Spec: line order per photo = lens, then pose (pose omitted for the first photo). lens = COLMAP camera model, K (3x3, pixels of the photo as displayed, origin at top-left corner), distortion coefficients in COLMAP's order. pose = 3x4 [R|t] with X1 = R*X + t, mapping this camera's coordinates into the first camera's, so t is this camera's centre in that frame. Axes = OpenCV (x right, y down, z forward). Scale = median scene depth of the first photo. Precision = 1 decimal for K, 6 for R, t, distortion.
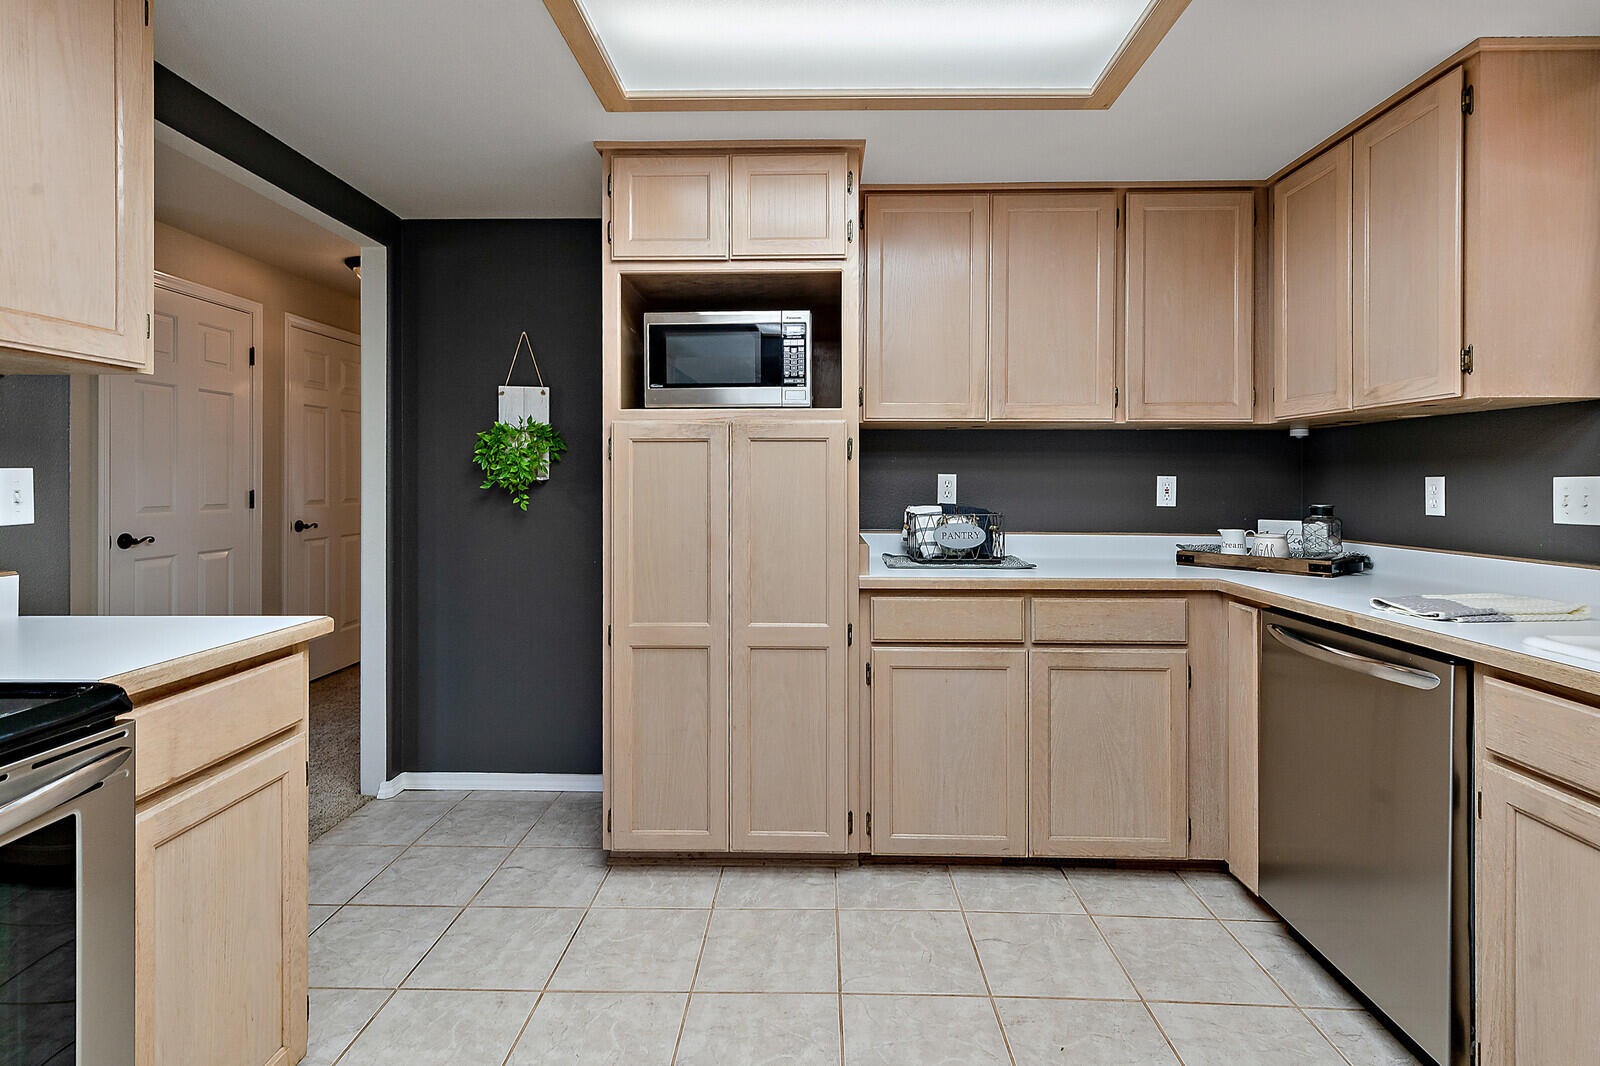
lens RADIAL K [[735.4, 0, 797.5], [0, 735.4, 483.0], [0, 0, 1]] dist [0.009346, -0.002055]
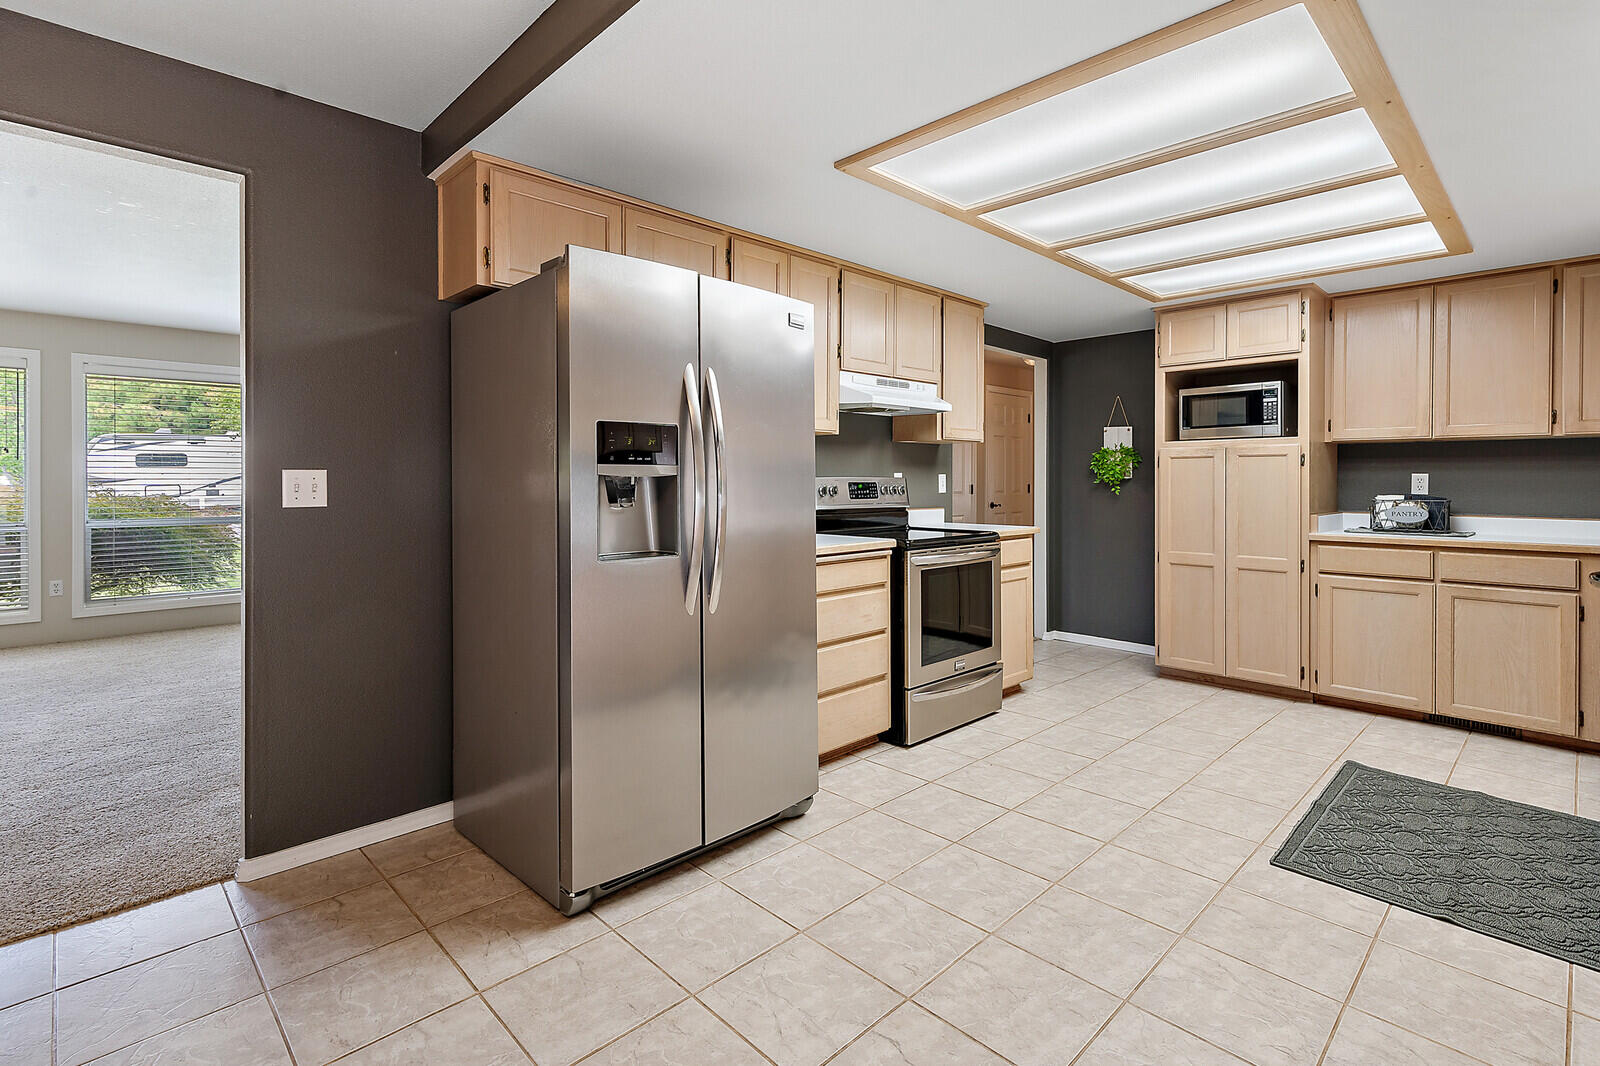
lens RADIAL K [[735.4, 0, 798.8], [0, 735.4, 488.0], [0, 0, 1]] dist [0.009346, -0.002055]
pose [[0.706246, 0.006696, -0.707935, 0.459998], [-0.001733, 0.999969, 0.007729, 0.009112], [0.707964, -0.004232, 0.706236, -1.074150]]
